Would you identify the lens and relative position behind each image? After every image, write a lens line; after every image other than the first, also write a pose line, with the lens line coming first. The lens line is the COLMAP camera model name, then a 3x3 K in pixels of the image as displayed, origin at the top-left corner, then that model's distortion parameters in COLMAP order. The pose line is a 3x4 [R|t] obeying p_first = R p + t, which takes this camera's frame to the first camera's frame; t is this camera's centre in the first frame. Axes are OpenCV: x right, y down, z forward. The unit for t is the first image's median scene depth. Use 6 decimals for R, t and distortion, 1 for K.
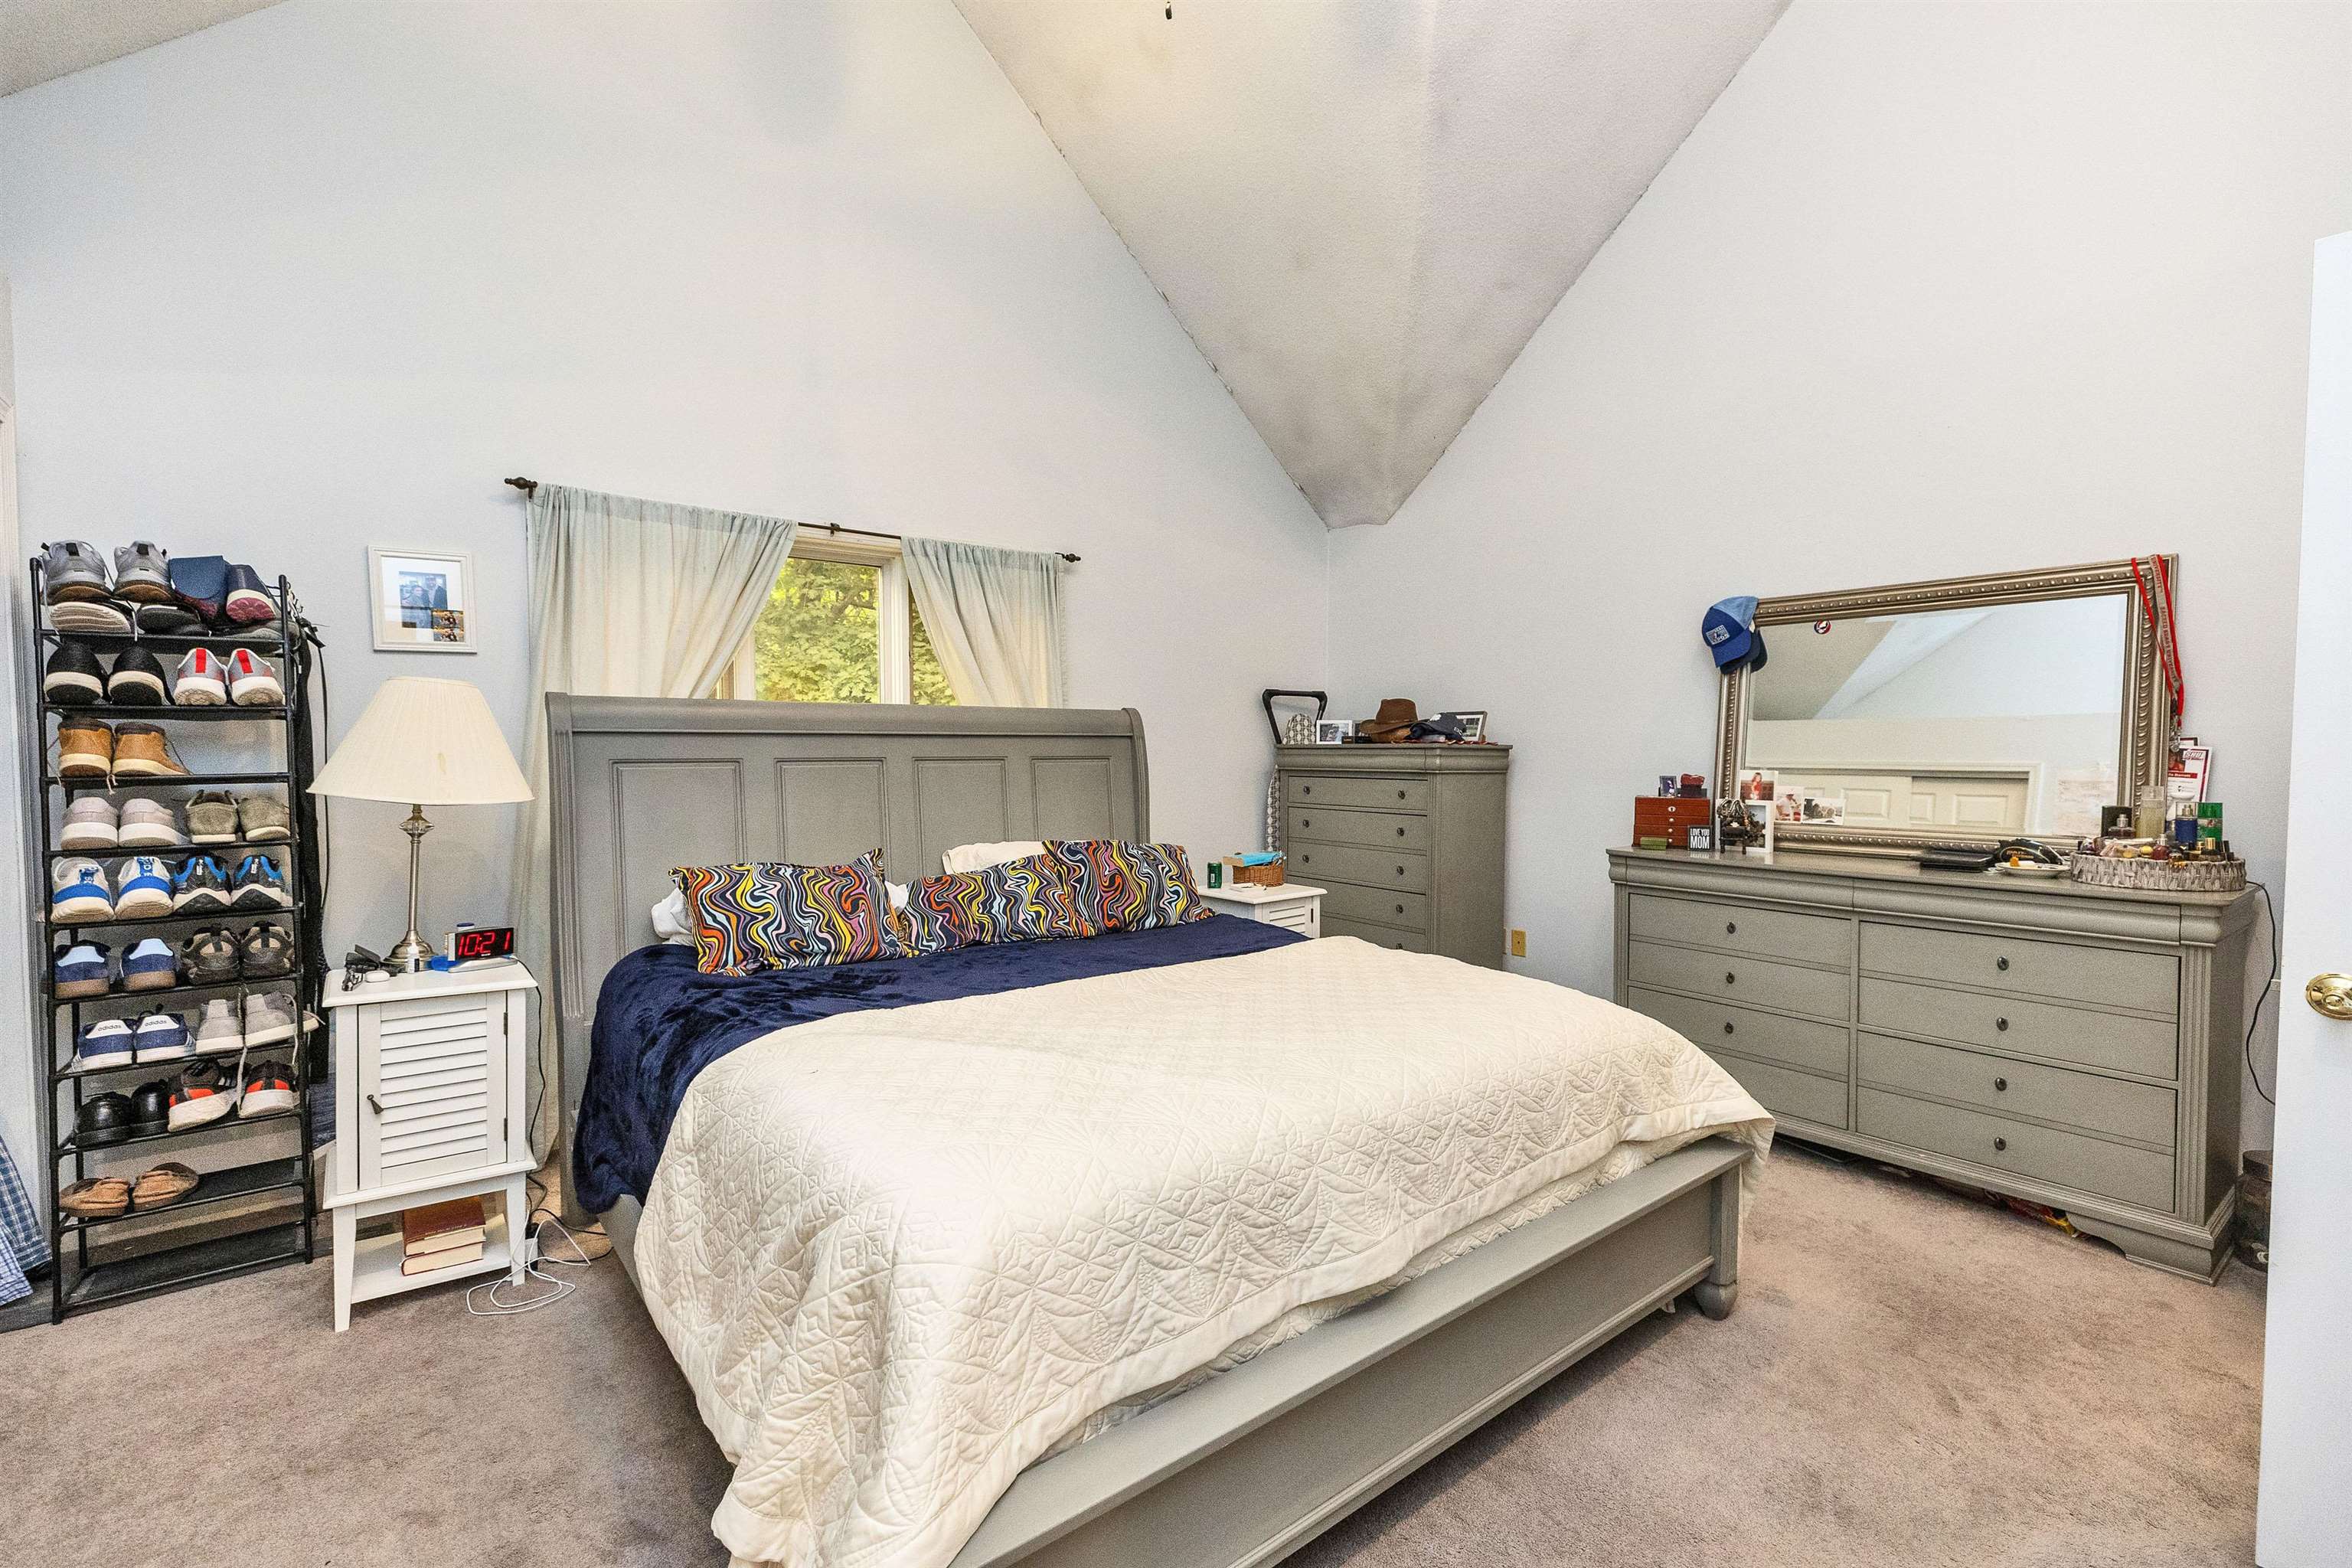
lens RADIAL K [[1039.3, 0, 1173.5], [0, 1039.3, 784.5], [0, 0, 1]] dist [0.000716, 0.000253]
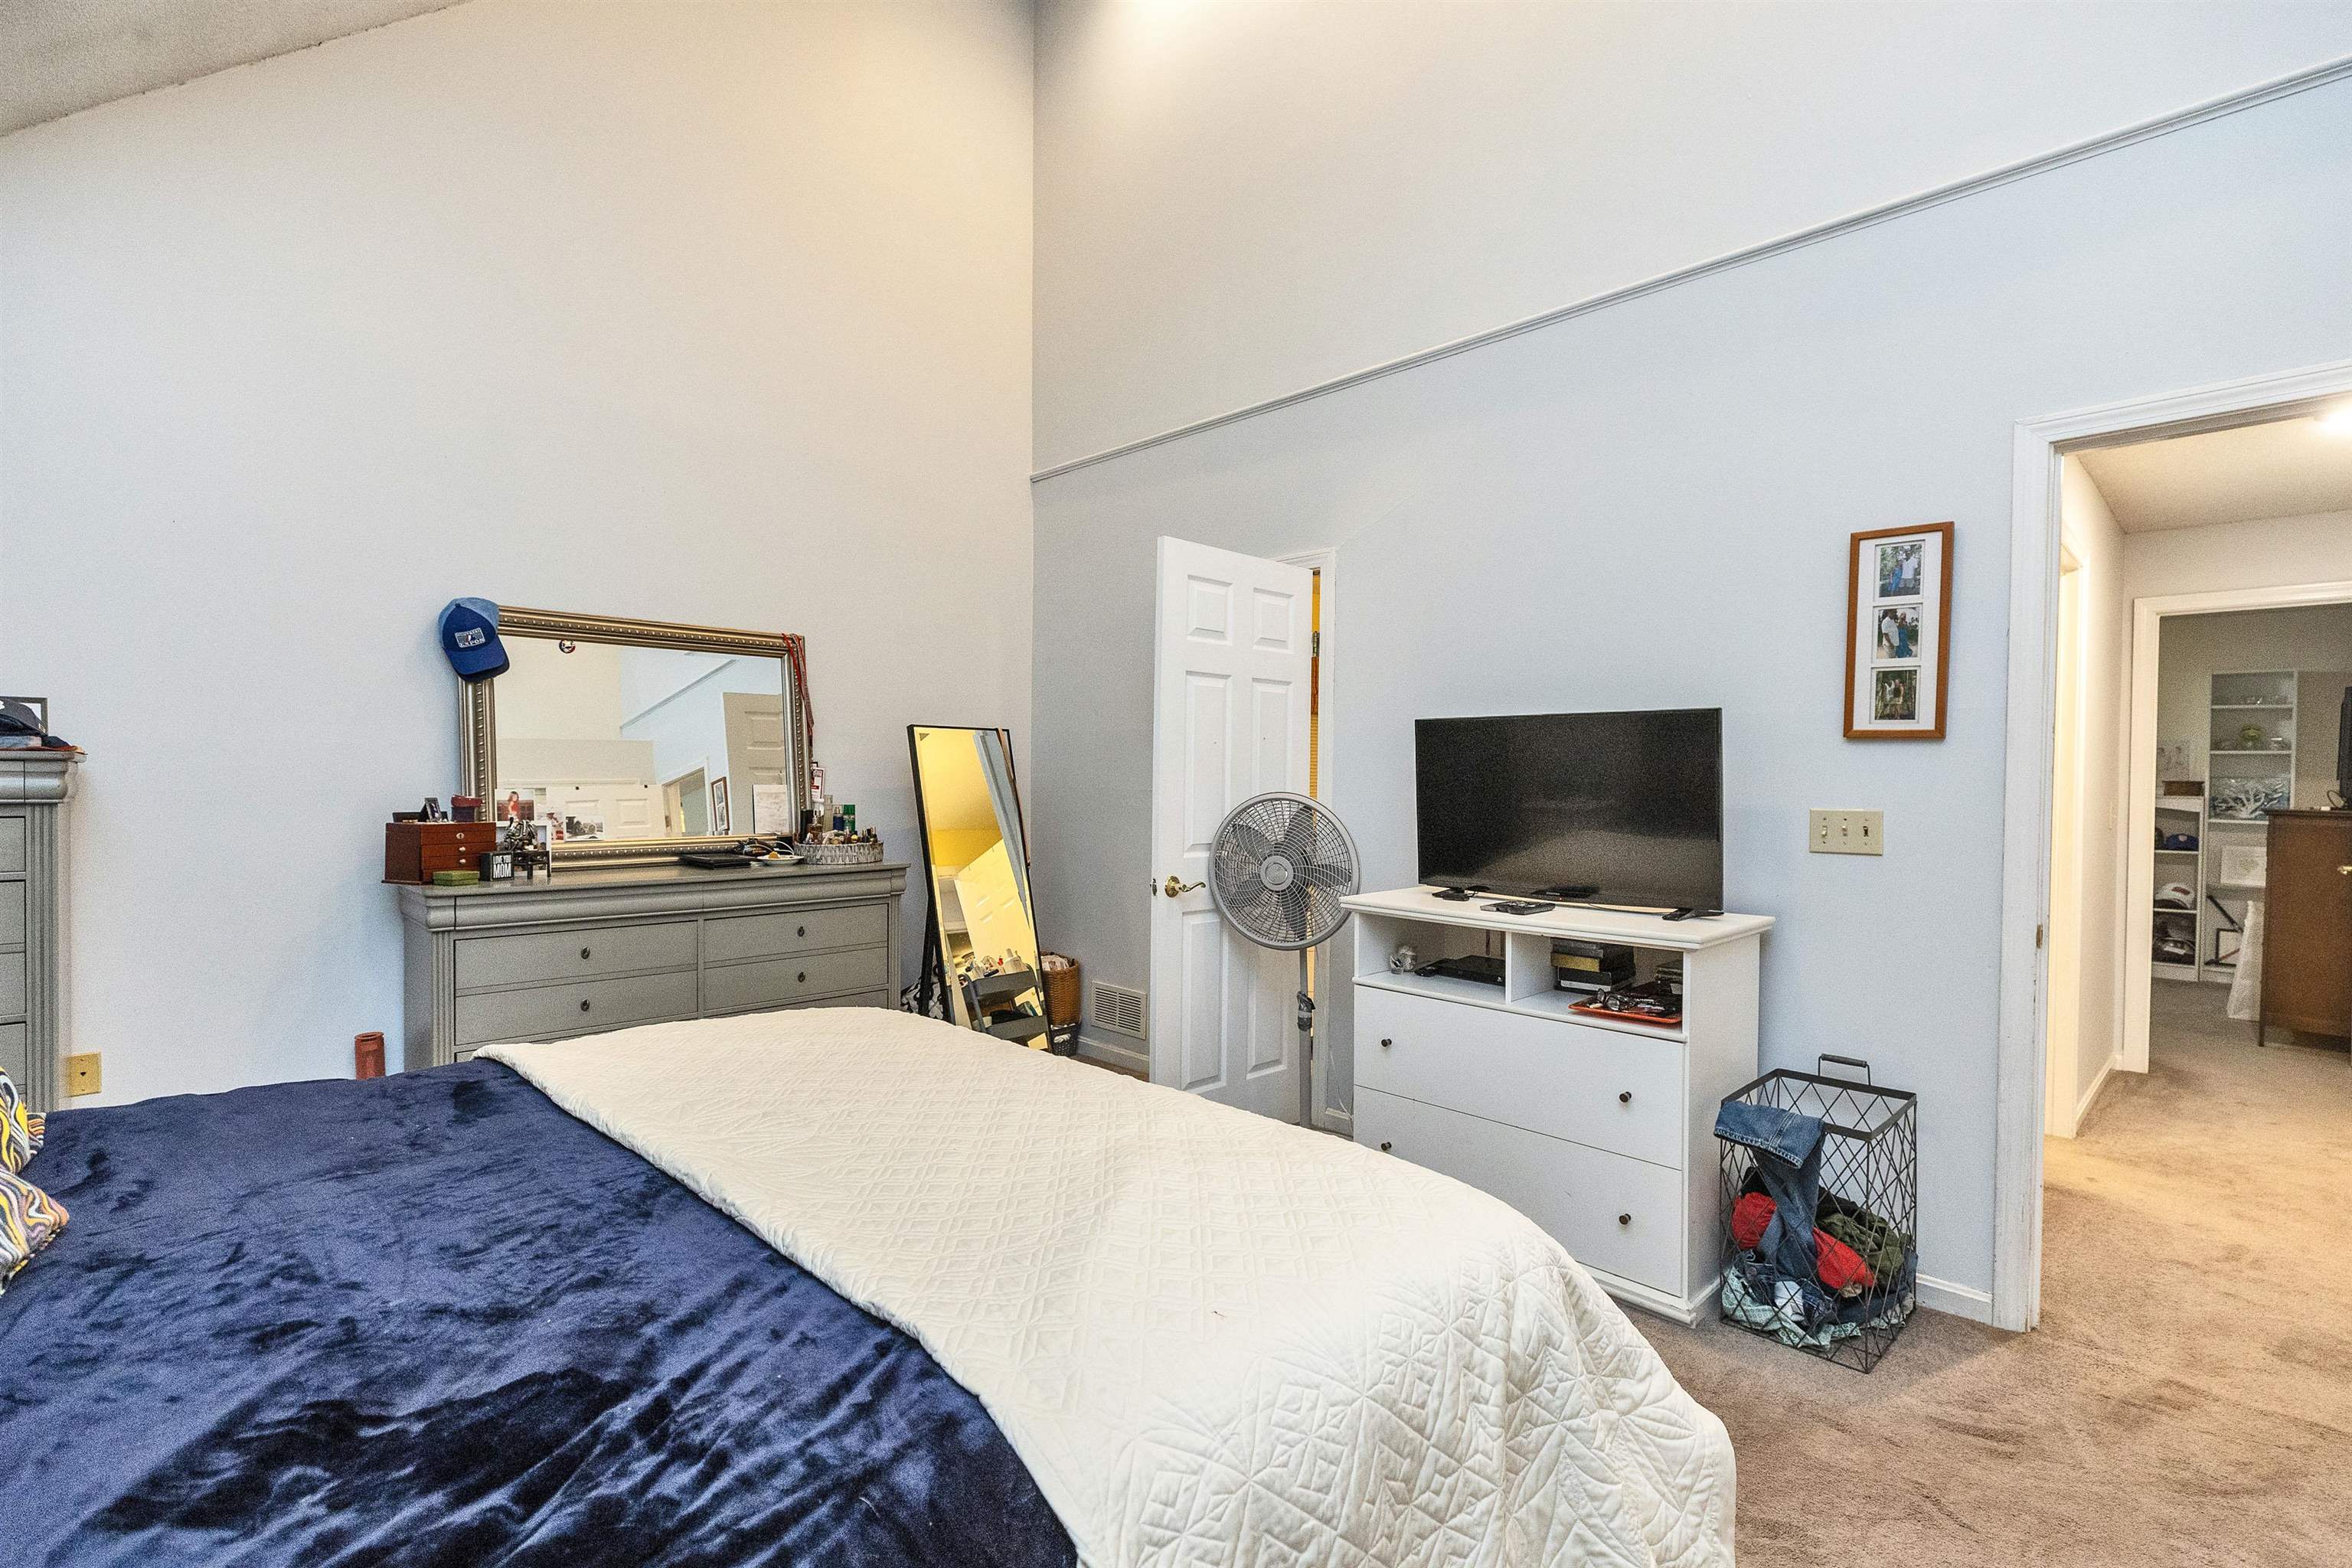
lens RADIAL K [[1039.3, 0, 1173.5], [0, 1039.3, 784.5], [0, 0, 1]] dist [0.000716, 0.000253]
pose [[-0.108126, -0.012718, 0.994056, -0.454968], [0.022852, 0.999622, 0.015275, -0.019331], [-0.993875, 0.024368, -0.107795, 0.533072]]
